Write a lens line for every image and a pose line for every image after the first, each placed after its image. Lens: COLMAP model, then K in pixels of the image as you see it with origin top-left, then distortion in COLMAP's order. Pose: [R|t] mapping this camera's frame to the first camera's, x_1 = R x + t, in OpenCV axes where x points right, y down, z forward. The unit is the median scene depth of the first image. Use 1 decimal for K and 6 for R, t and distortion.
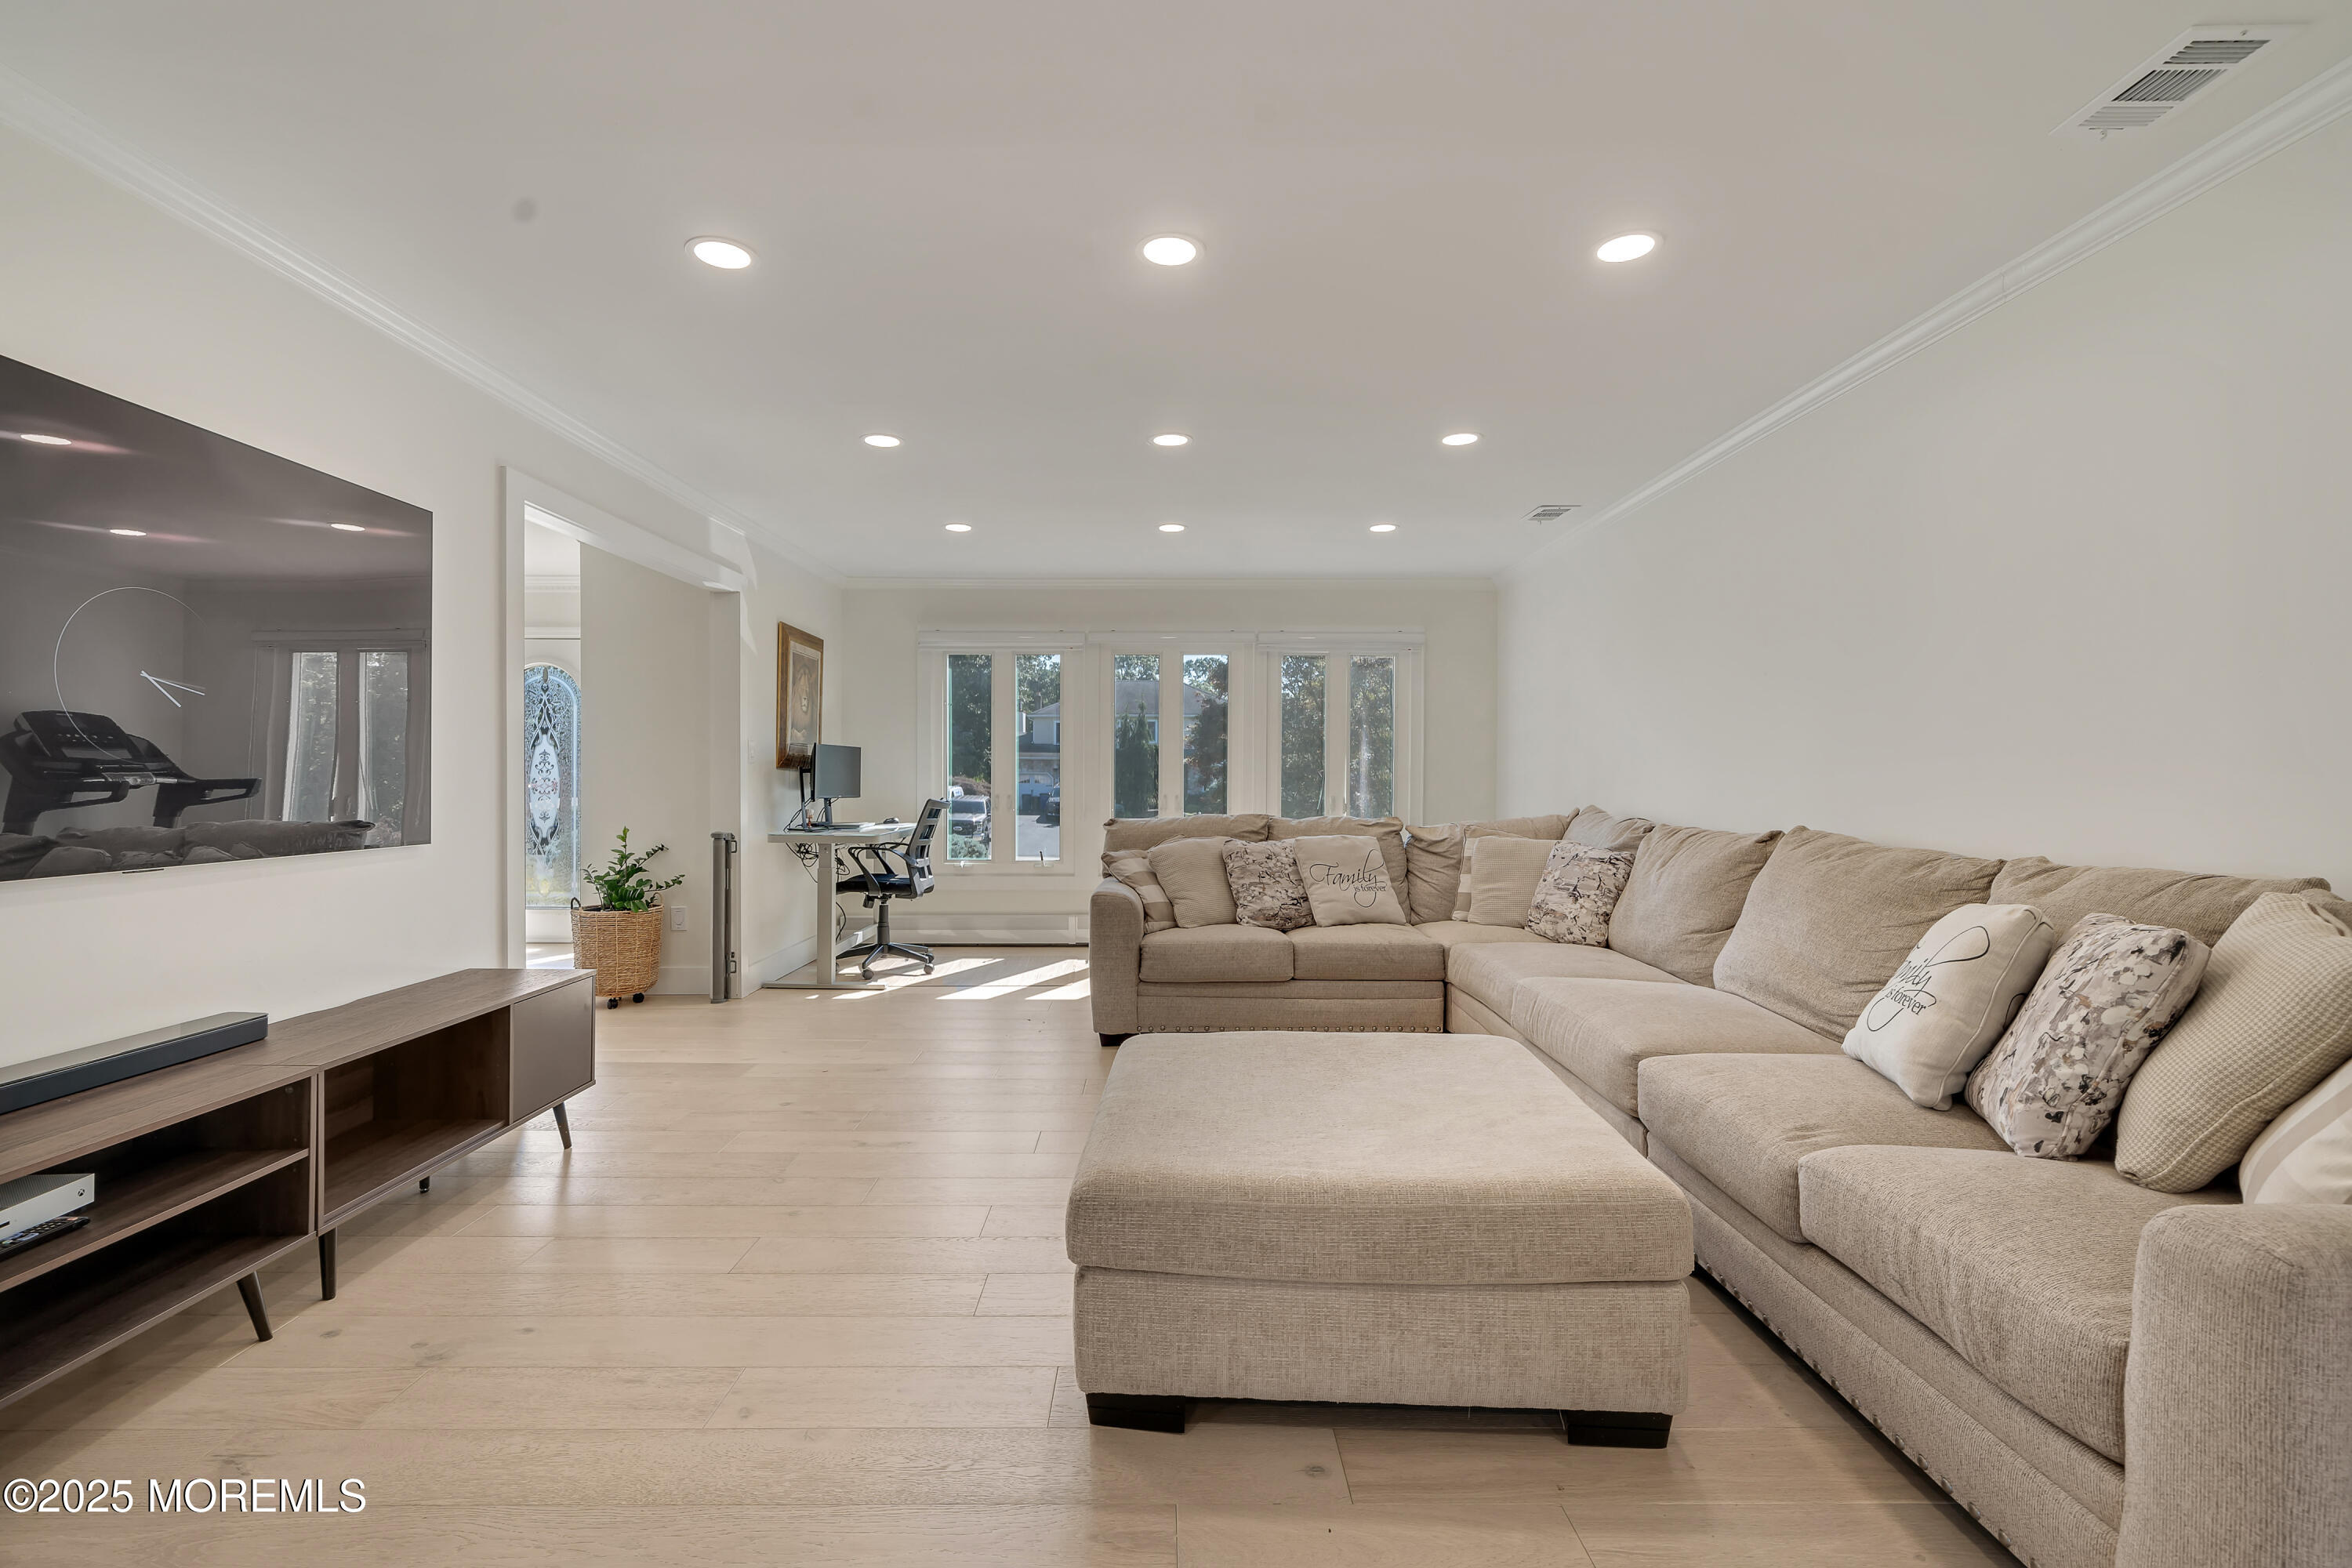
lens RADIAL K [[1034.3, 0, 1158.2], [0, 1034.3, 771.4], [0, 0, 1]] dist [0.010679, 0.000264]
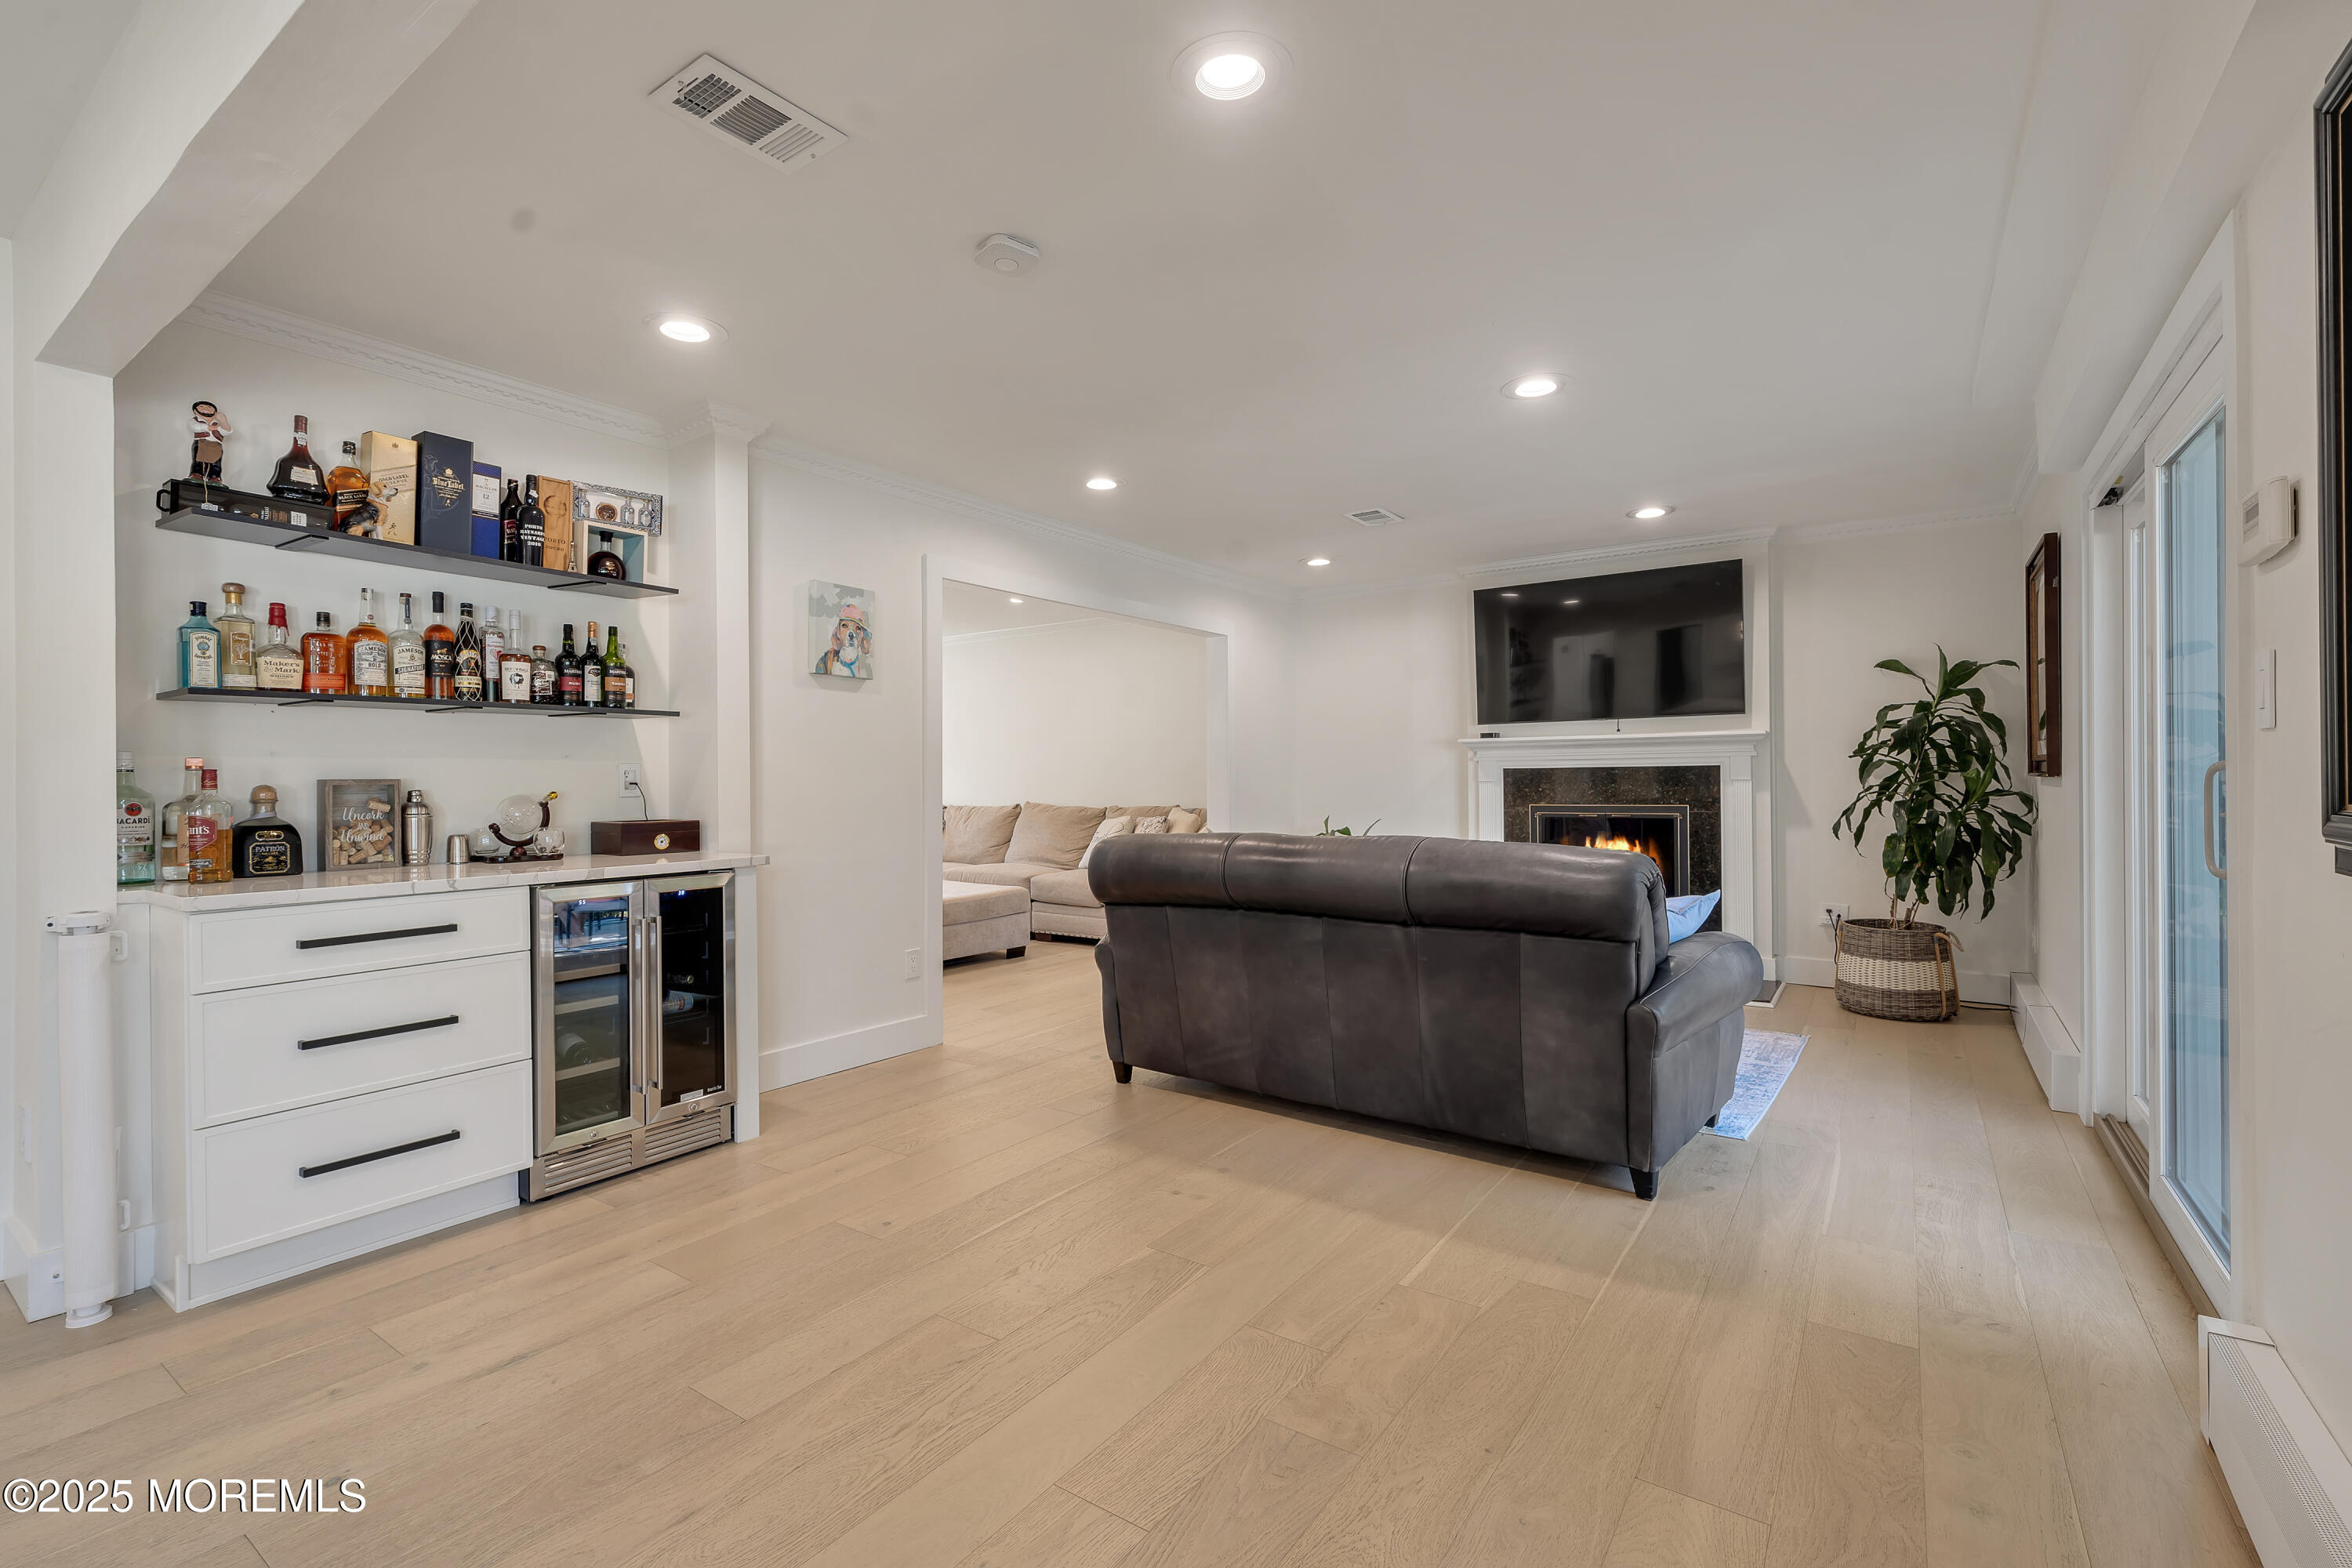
lens RADIAL K [[1034.3, 0, 1168.6], [0, 1034.3, 777.1], [0, 0, 1]] dist [0.010679, 0.000264]
pose [[0.571499, -0.002344, 0.820599, -0.986011], [0.006655, 0.999976, -0.001778, -0.000569], [-0.820576, 0.006477, 0.571501, -0.572332]]
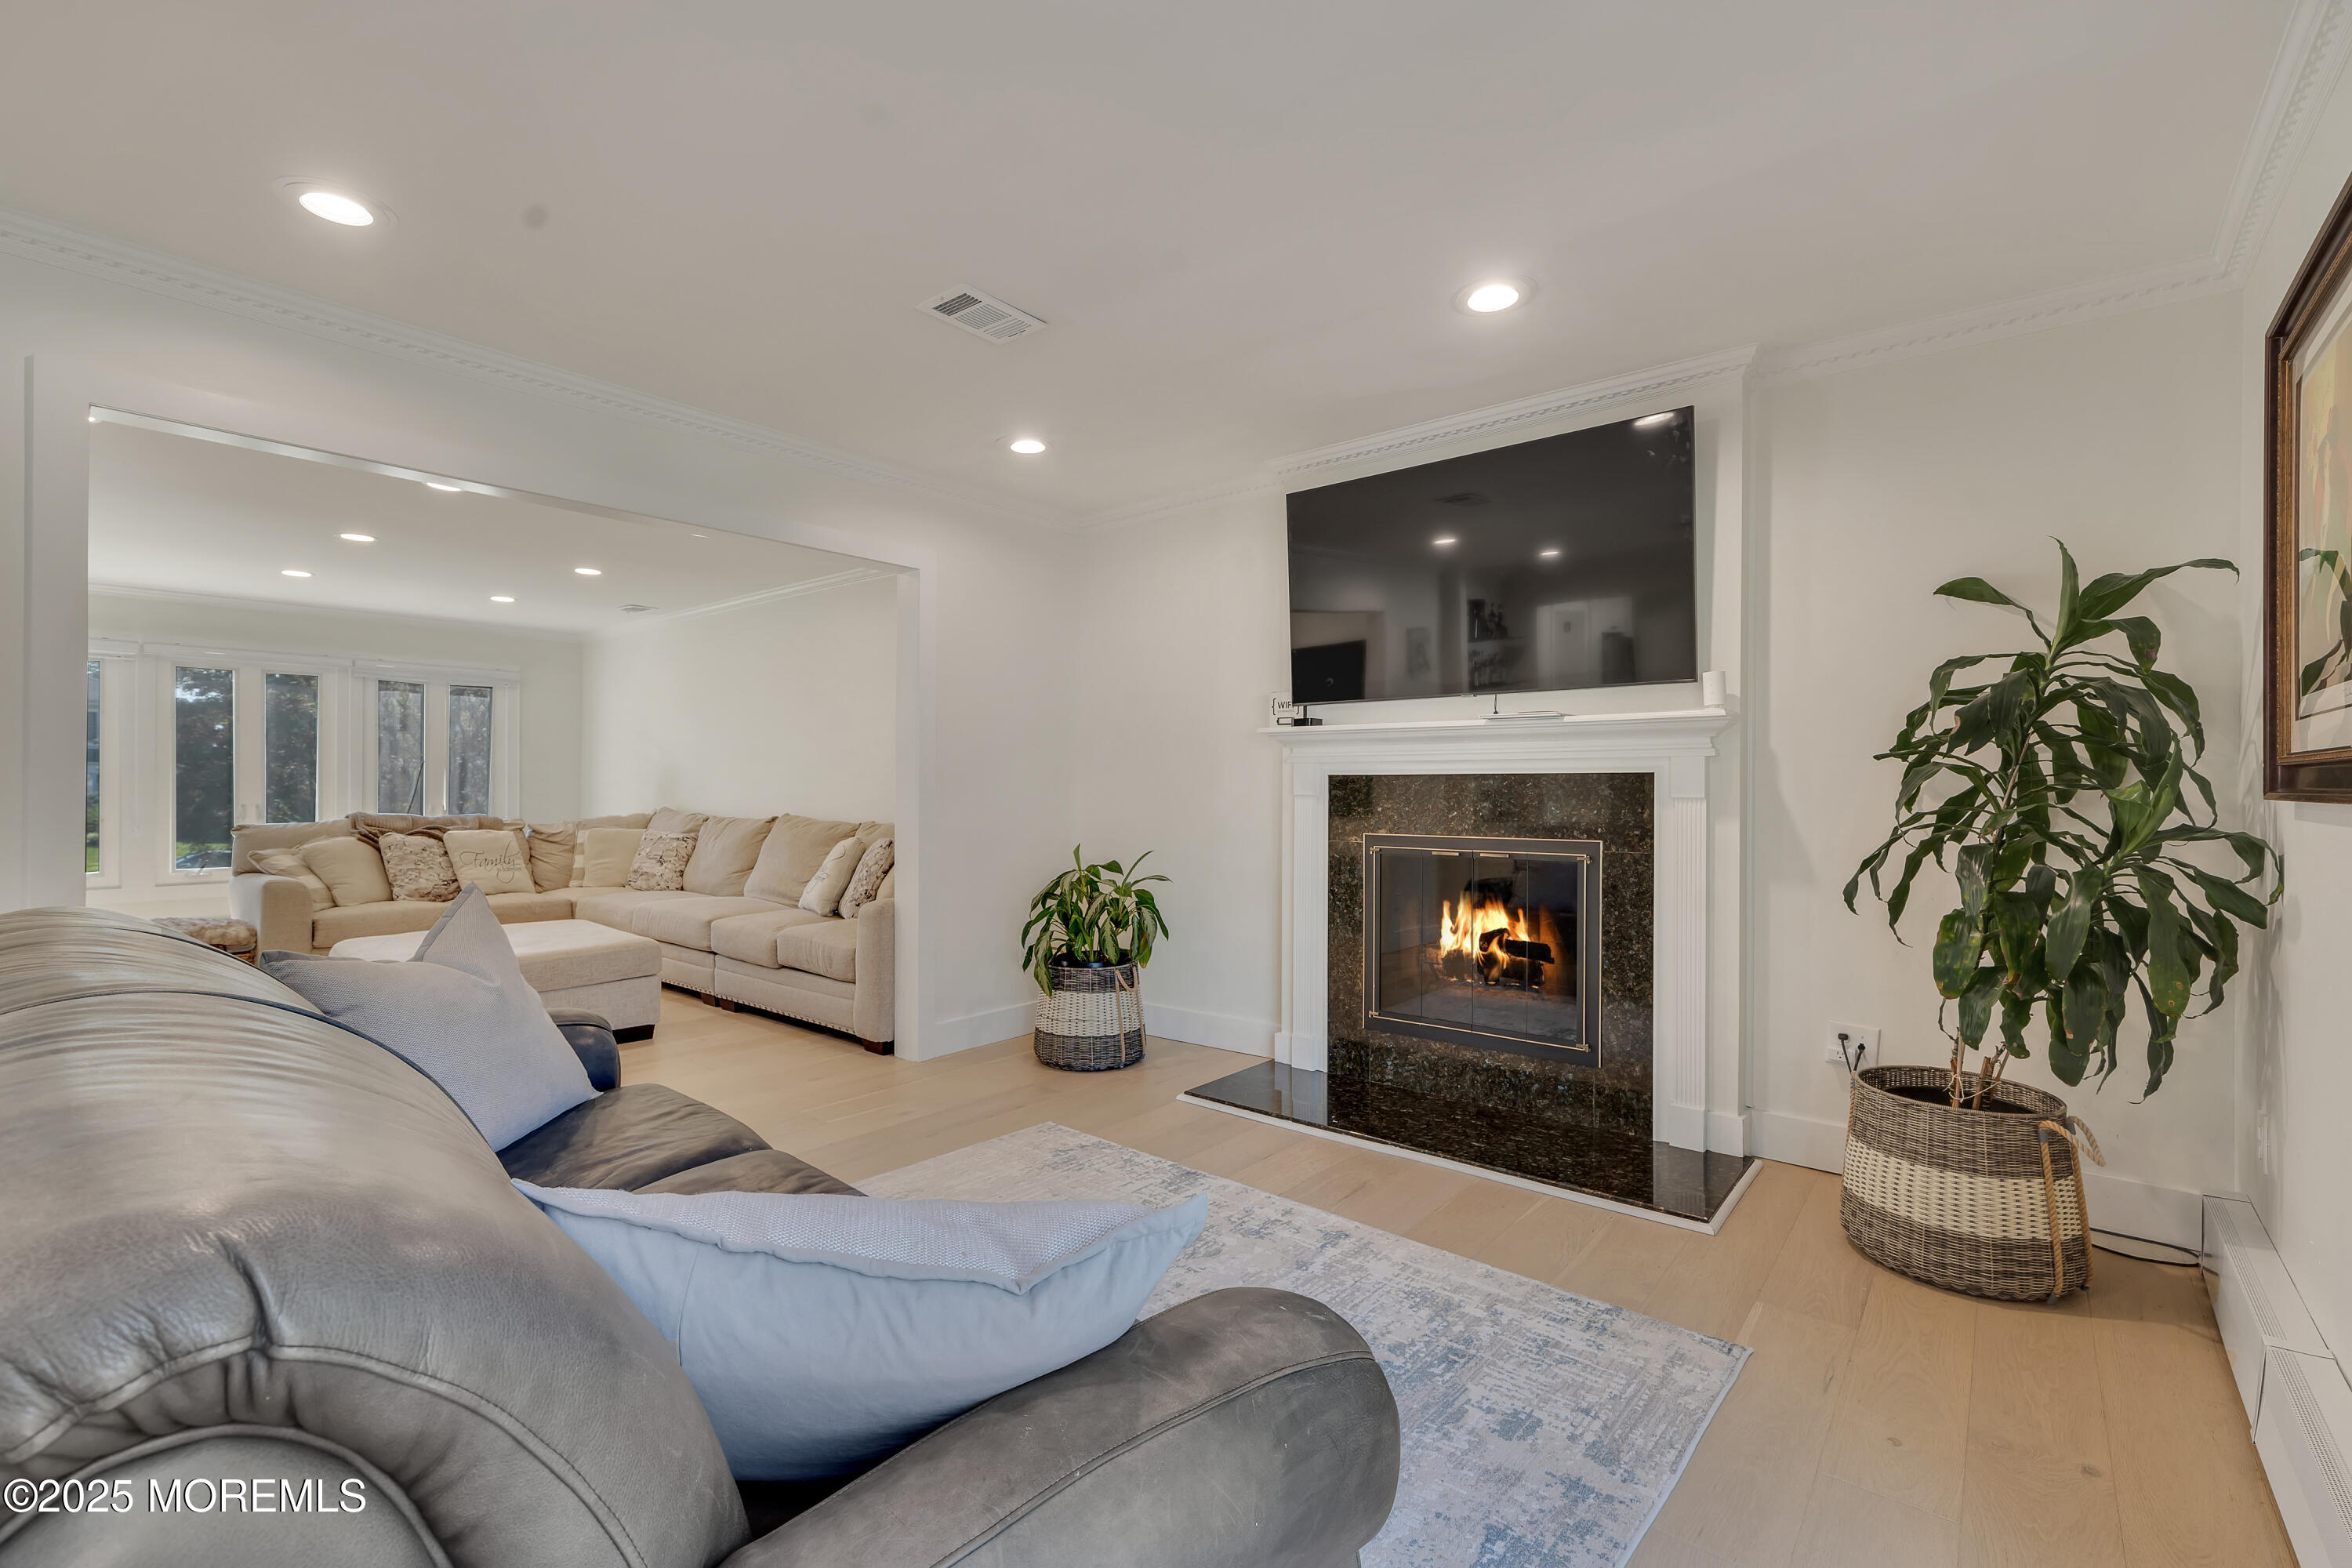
lens RADIAL K [[1034.3, 0, 1167.1], [0, 1034.3, 789.3], [0, 0, 1]] dist [0.010679, 0.000264]
pose [[0.632525, -0.001123, 0.774539, -0.331479], [-0.004110, 0.999980, 0.004806, -0.003175], [-0.774529, -0.006223, 0.632507, -0.596954]]
